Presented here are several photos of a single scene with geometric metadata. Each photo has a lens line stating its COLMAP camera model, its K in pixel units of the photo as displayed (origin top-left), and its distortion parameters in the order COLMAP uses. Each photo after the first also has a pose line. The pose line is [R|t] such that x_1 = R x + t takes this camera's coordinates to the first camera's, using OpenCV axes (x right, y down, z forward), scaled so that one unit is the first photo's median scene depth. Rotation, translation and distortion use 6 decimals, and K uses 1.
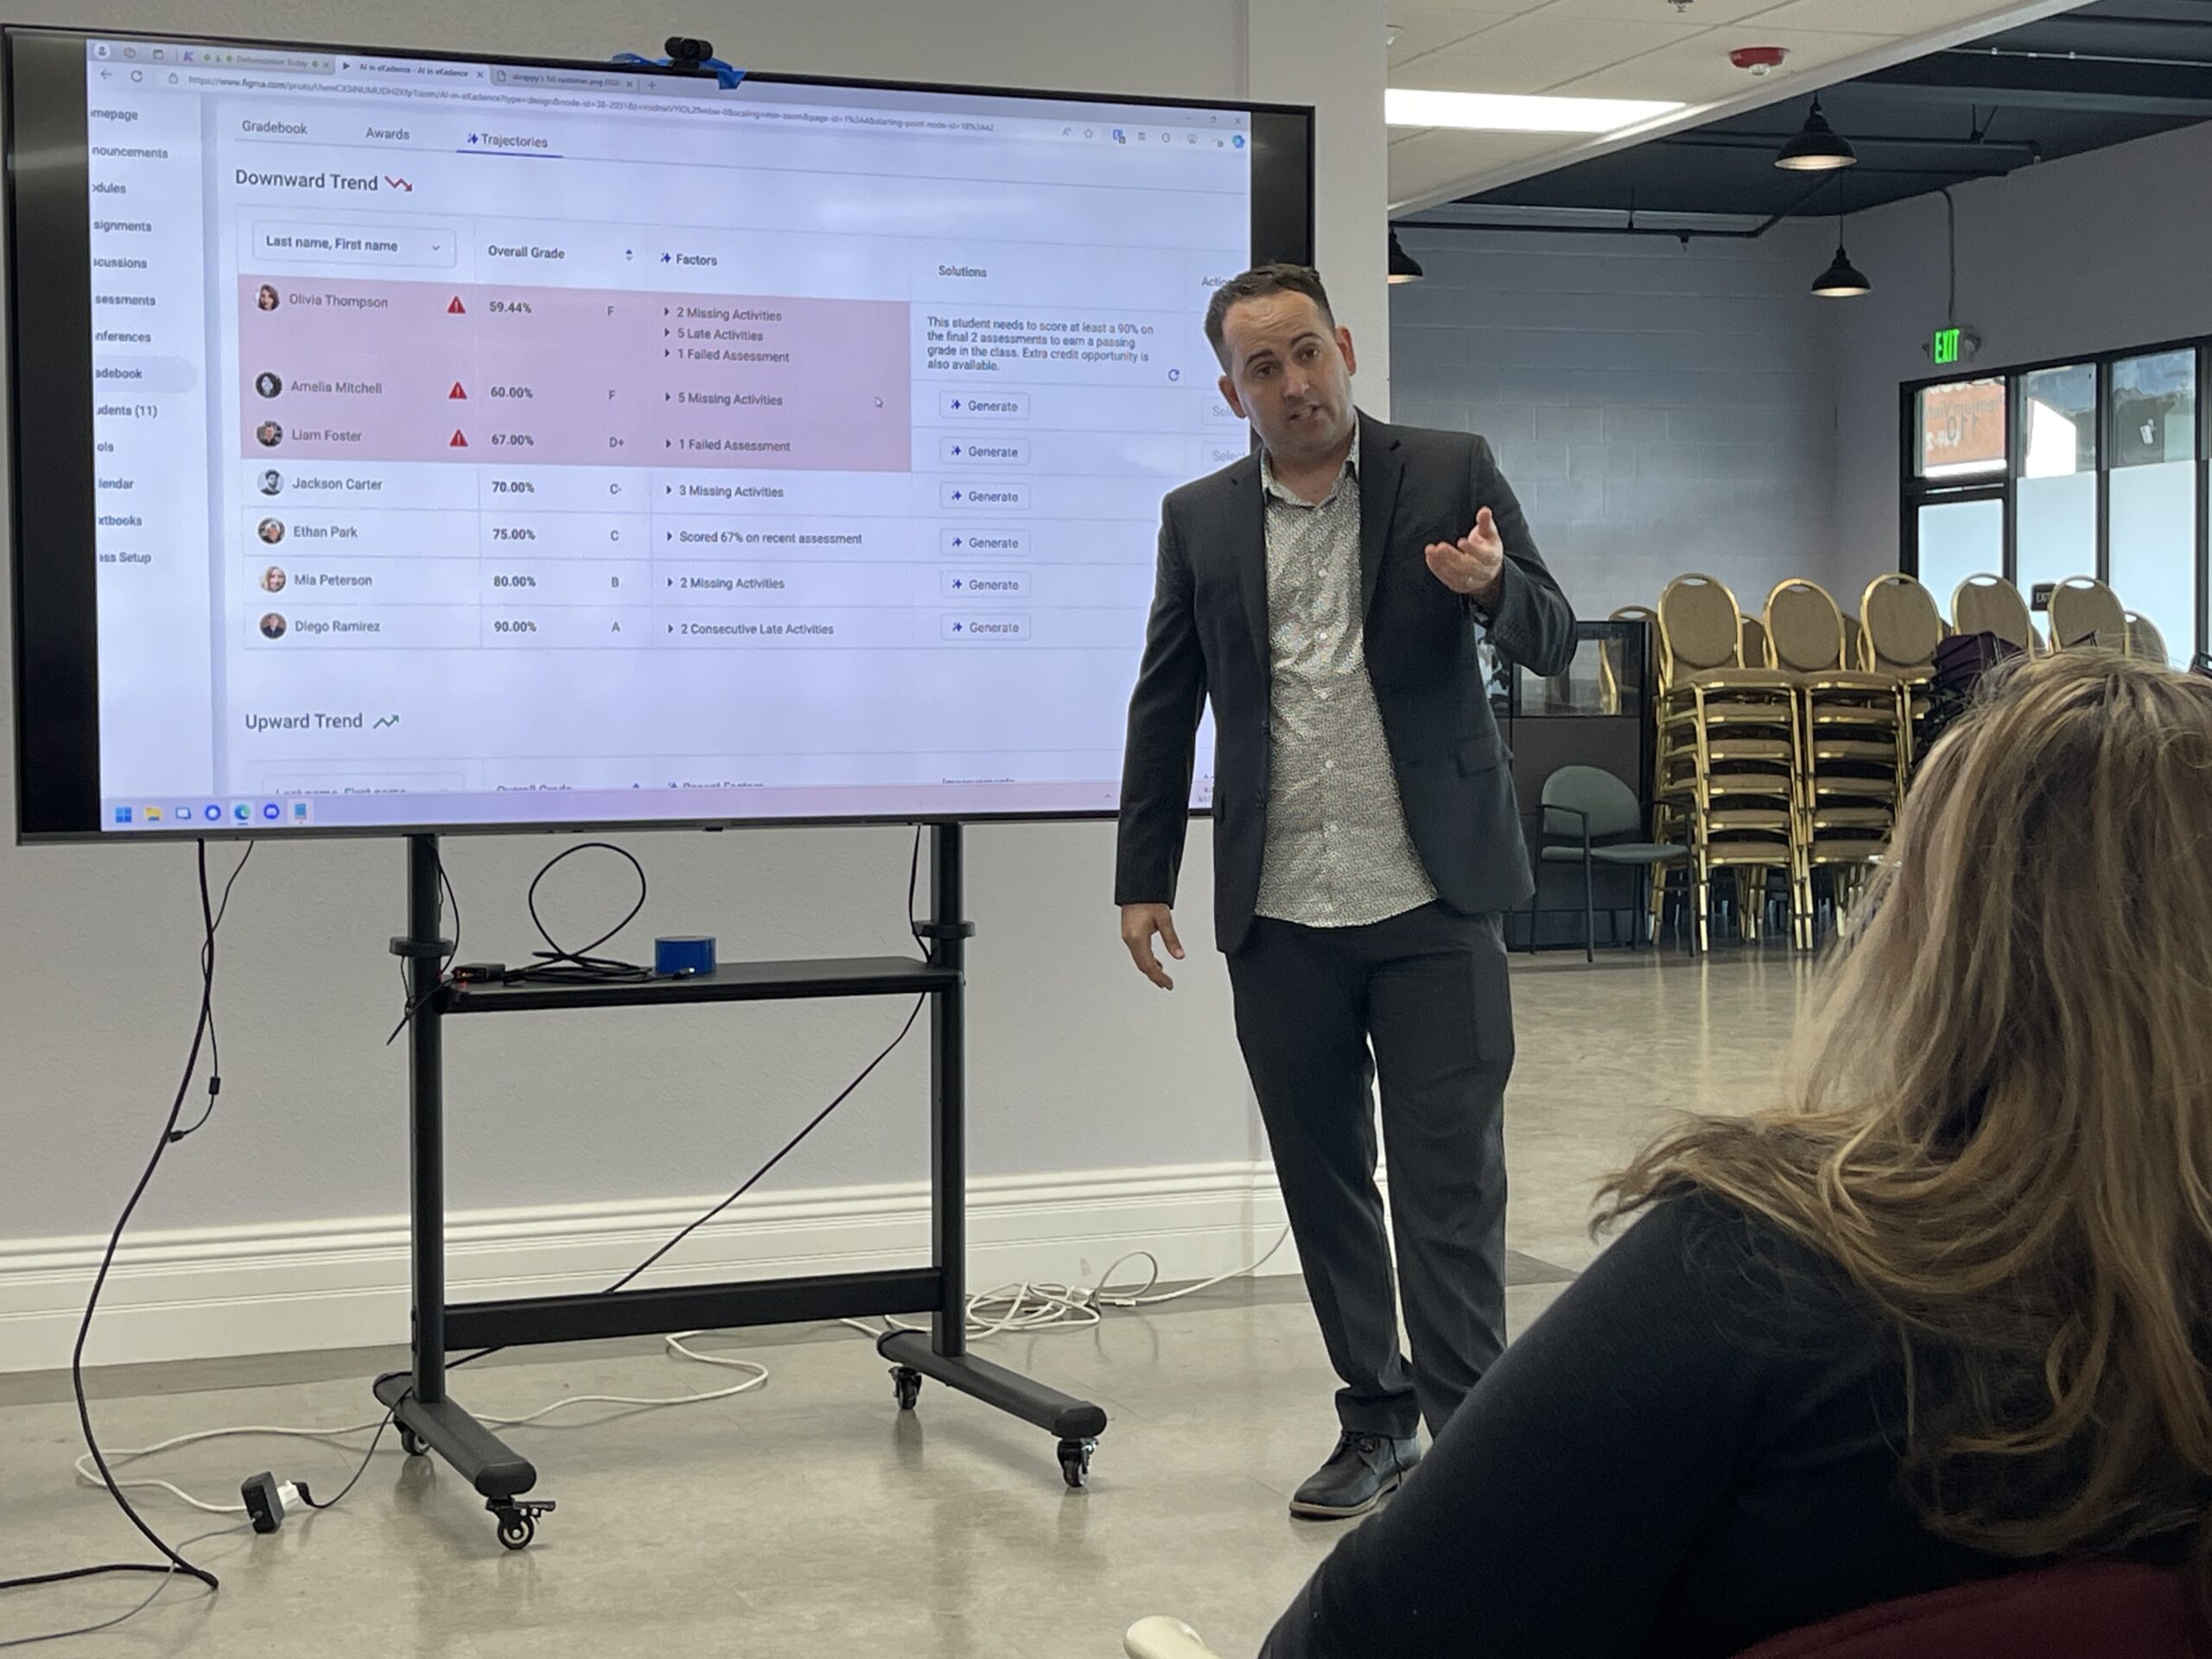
lens RADIAL K [[3393.1, 0, 1156.8], [0, 3393.1, 822.1], [0, 0, 1]] dist [0.081410, 0.000000]
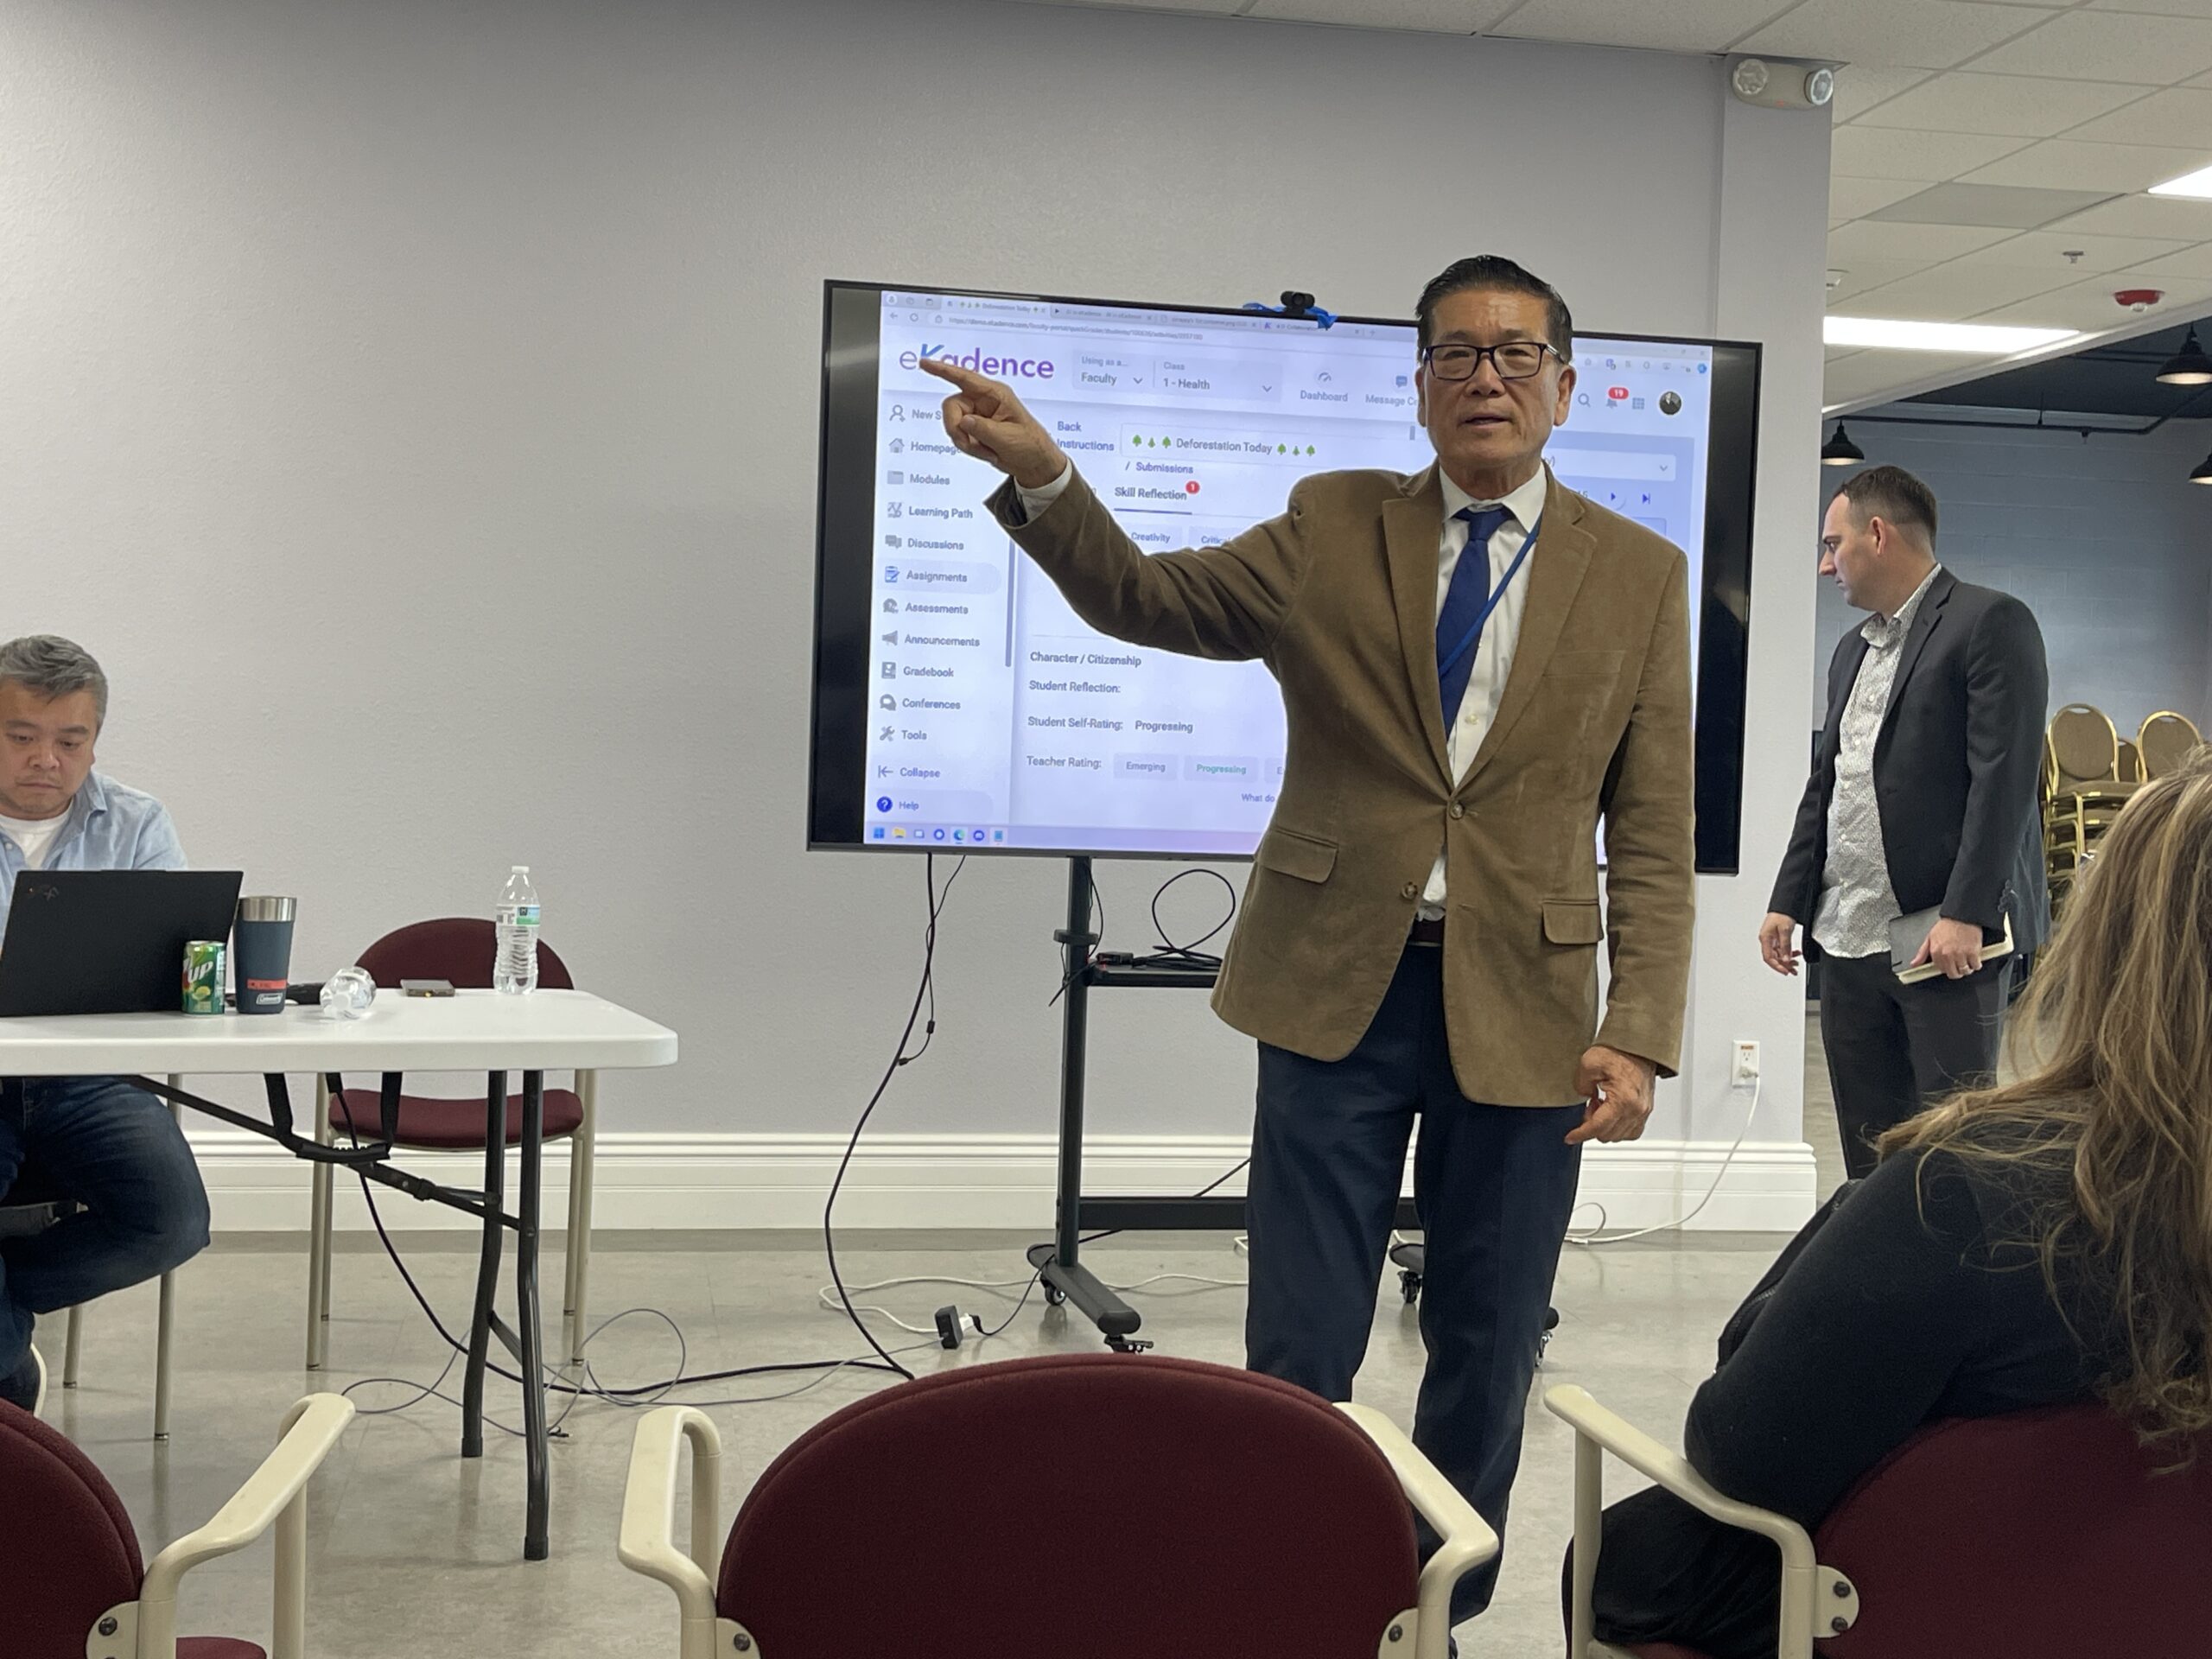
lens RADIAL K [[2800.3, 0, 1160.5], [0, 2800.3, 786.3], [0, 0, 1]] dist [0.101688, 0.000000]
pose [[0.984157, 0.042541, -0.172119, 0.012663], [-0.048483, 0.998359, -0.030468, 0.008014], [0.170541, 0.038330, 0.984605, -0.123817]]
